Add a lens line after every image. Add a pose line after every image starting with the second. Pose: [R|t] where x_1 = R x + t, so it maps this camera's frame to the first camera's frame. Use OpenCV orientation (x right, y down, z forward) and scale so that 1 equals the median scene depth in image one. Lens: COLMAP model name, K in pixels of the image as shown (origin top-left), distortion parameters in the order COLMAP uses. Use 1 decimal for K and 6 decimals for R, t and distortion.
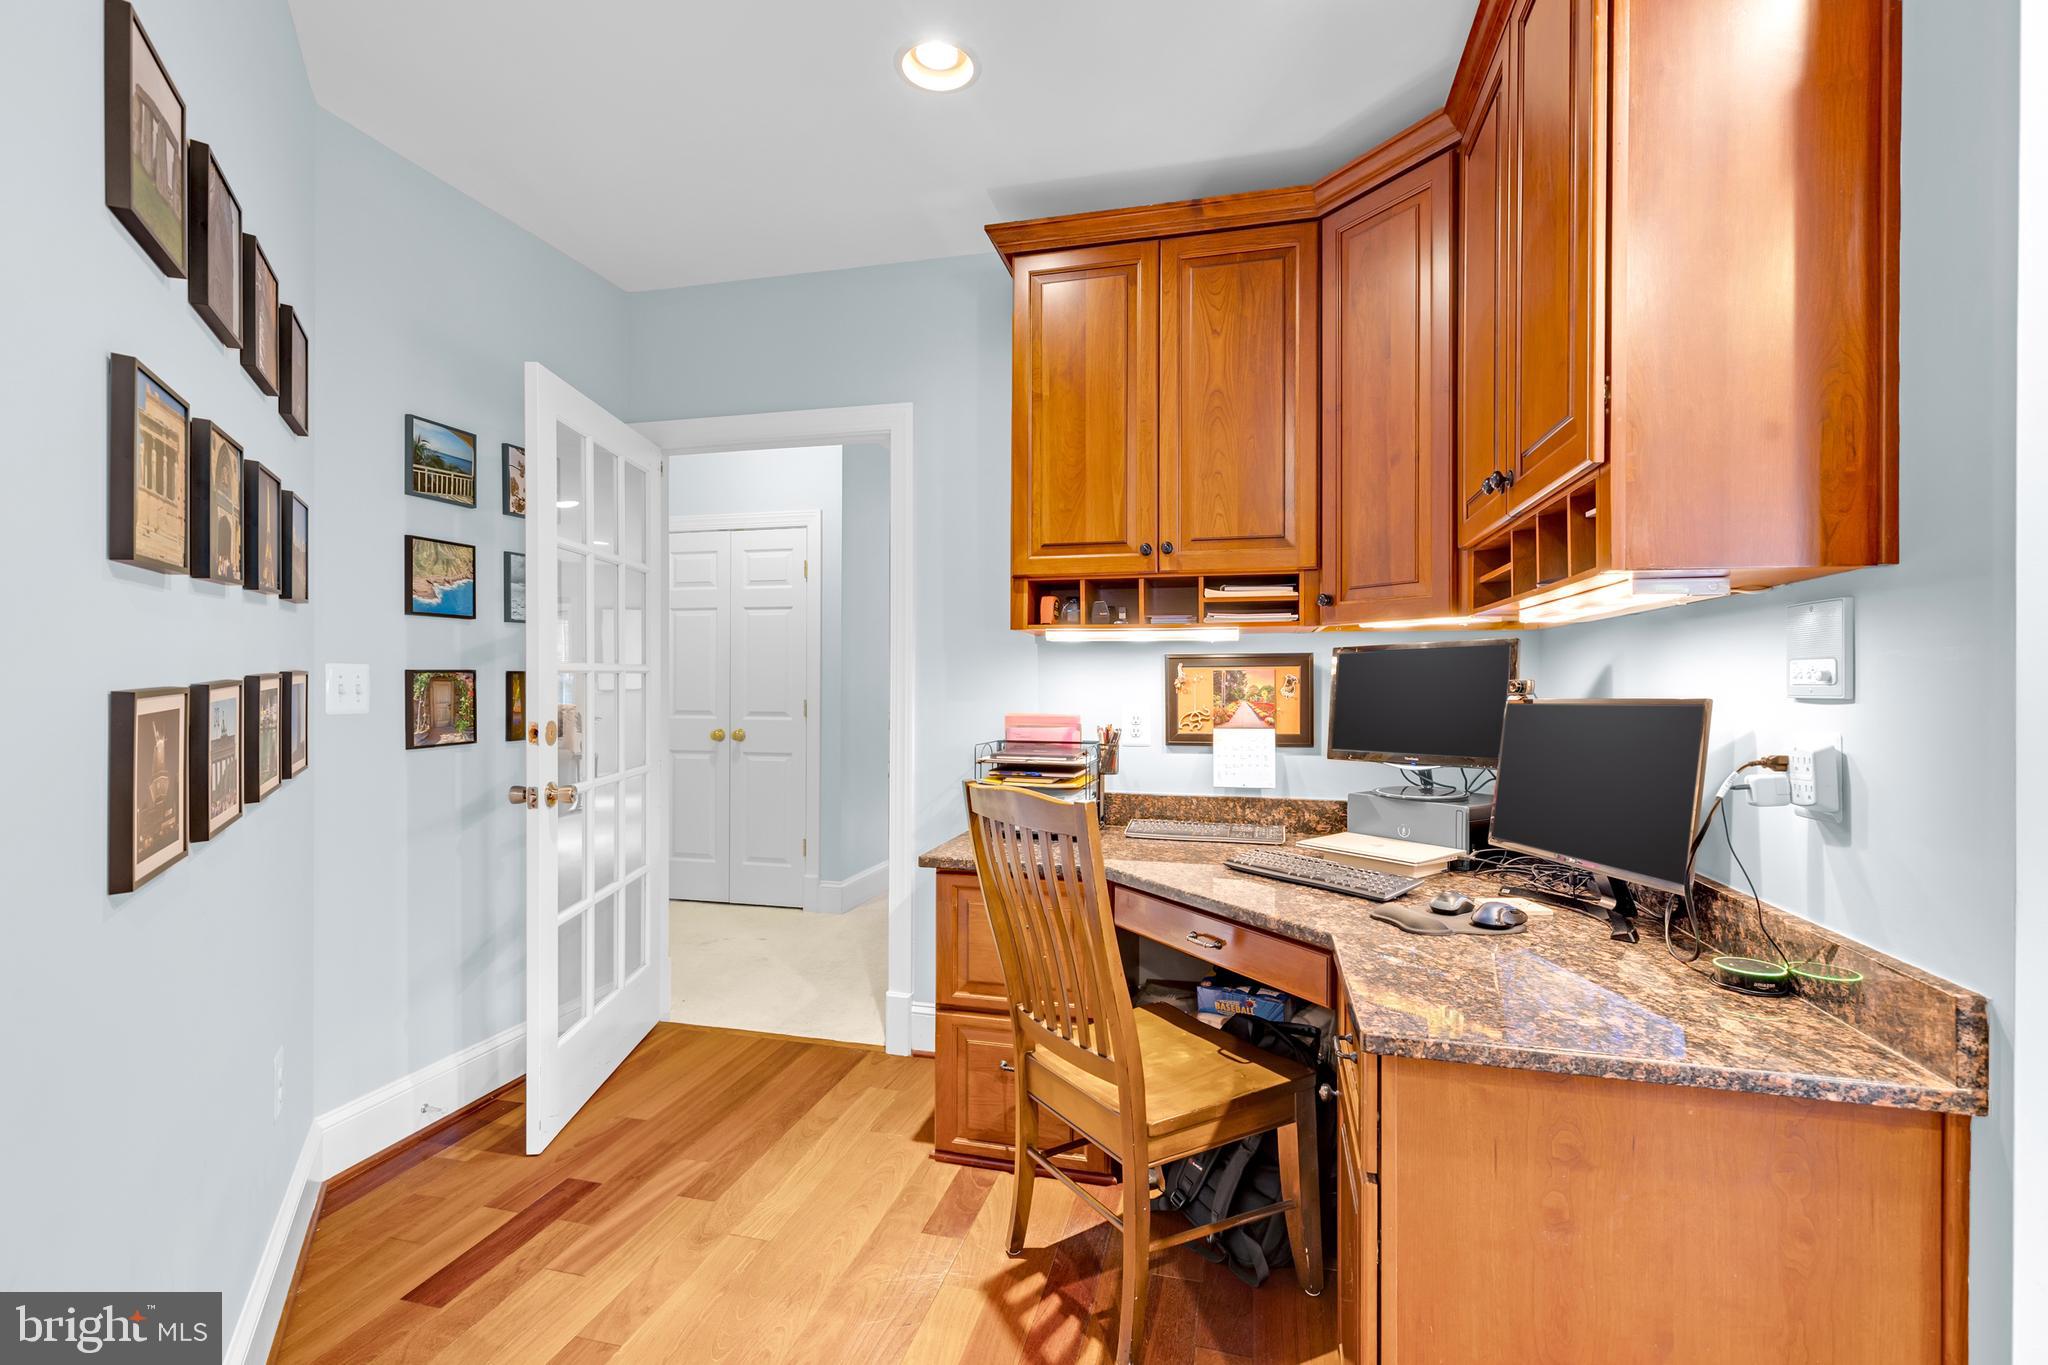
lens RADIAL K [[918.5, 0, 1008.3], [0, 918.5, 685.9], [0, 0, 1]] dist [0.000222, -0.000401]
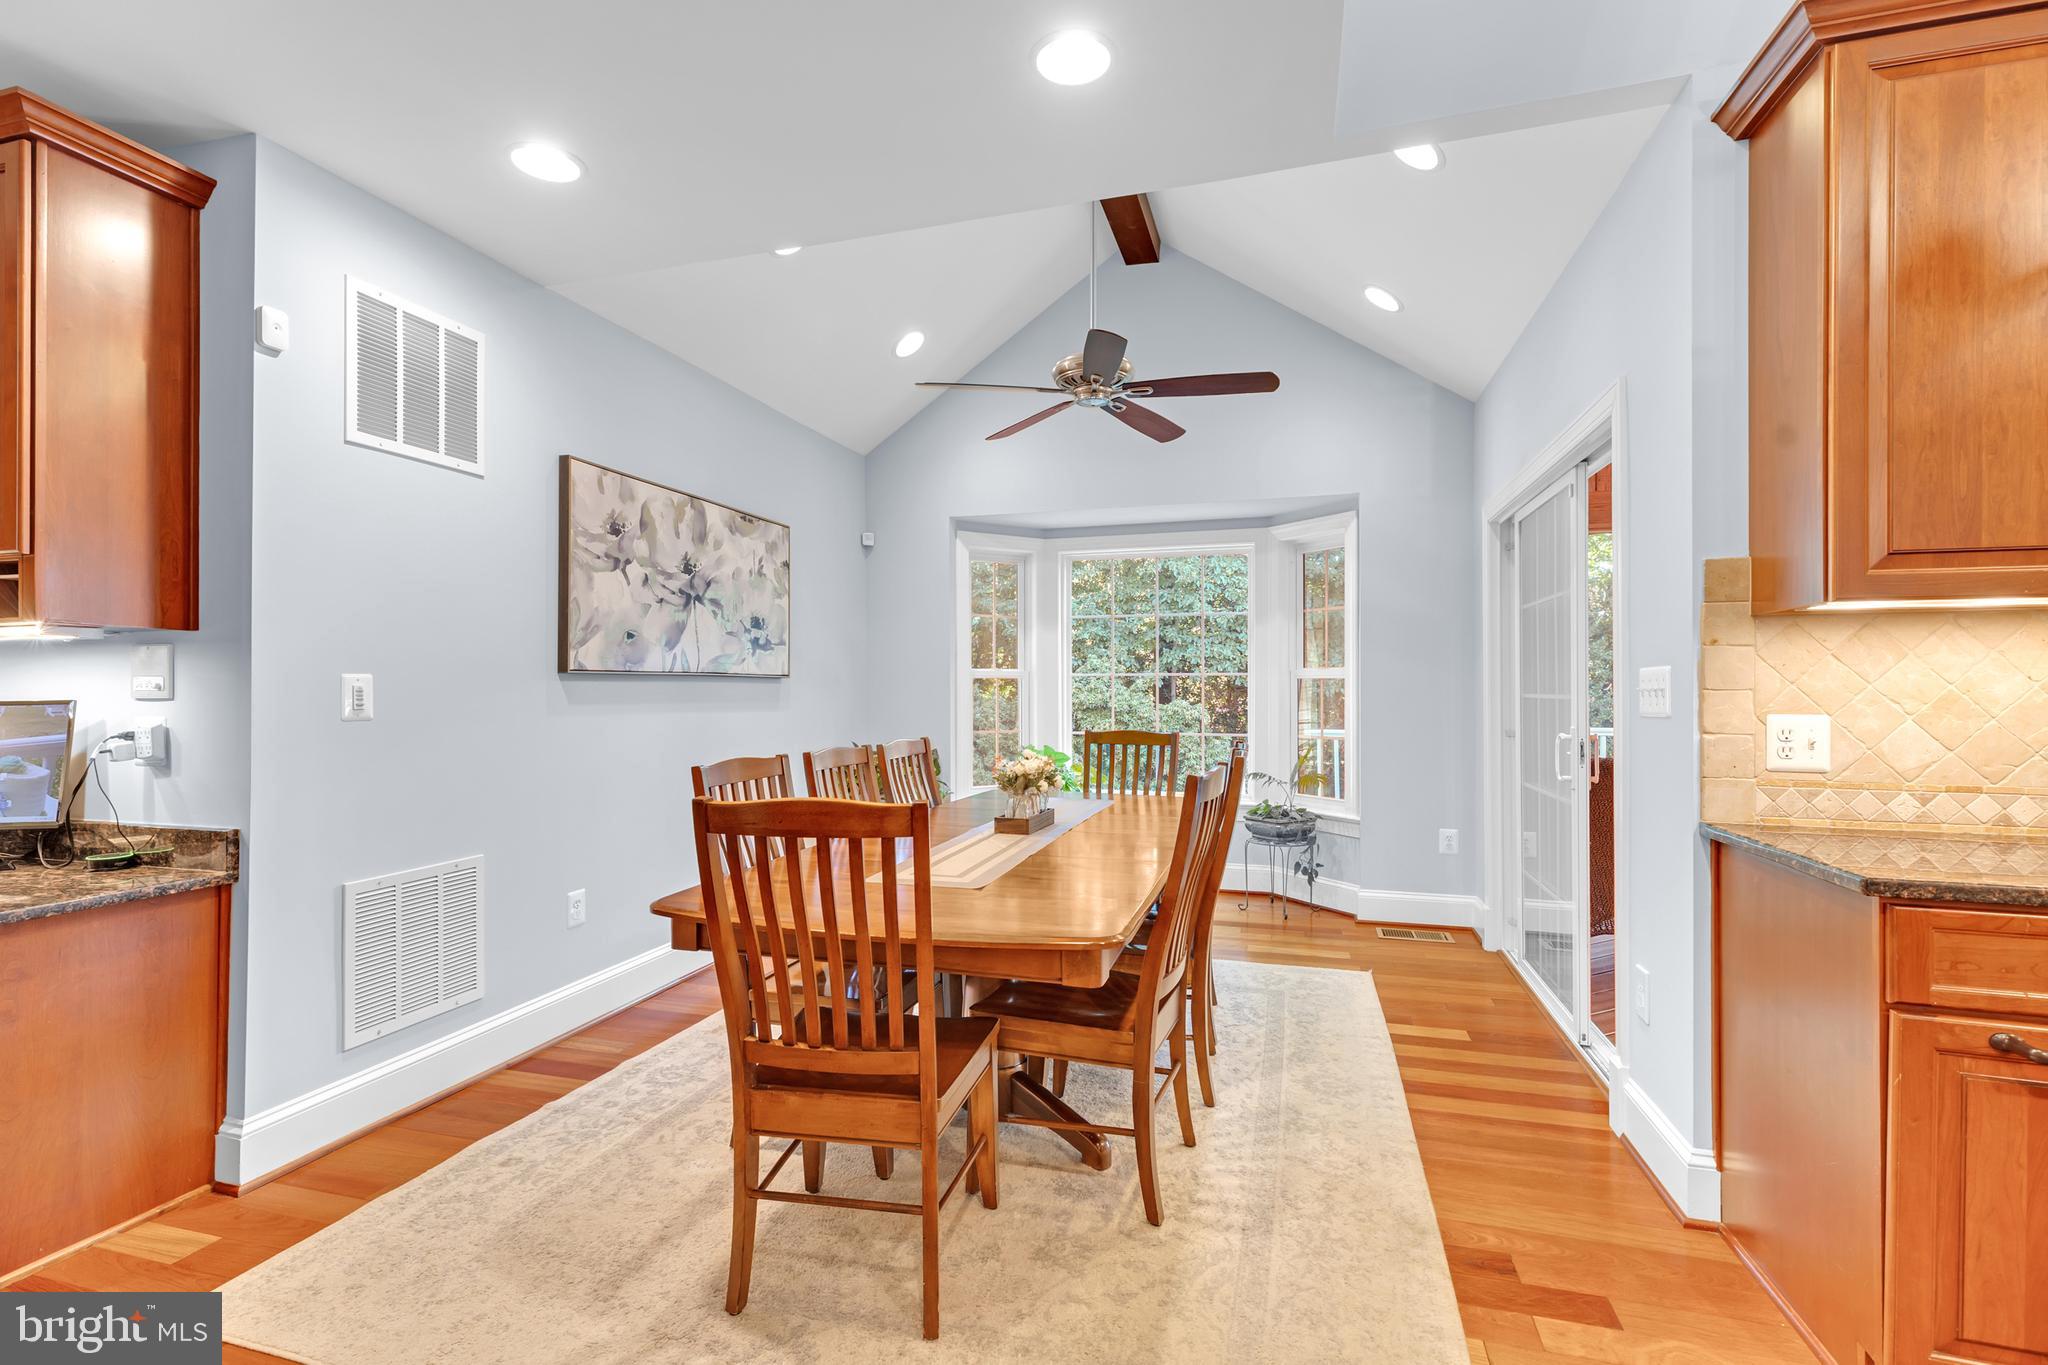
lens RADIAL K [[918.5, 0, 1007.3], [0, 918.5, 679.8], [0, 0, 1]] dist [0.000222, -0.000401]
pose [[0.029037, 0.007434, 0.999551, -0.925616], [-0.000937, 0.999972, -0.007410, -0.011145], [-0.999578, -0.000721, 0.029044, -0.776300]]
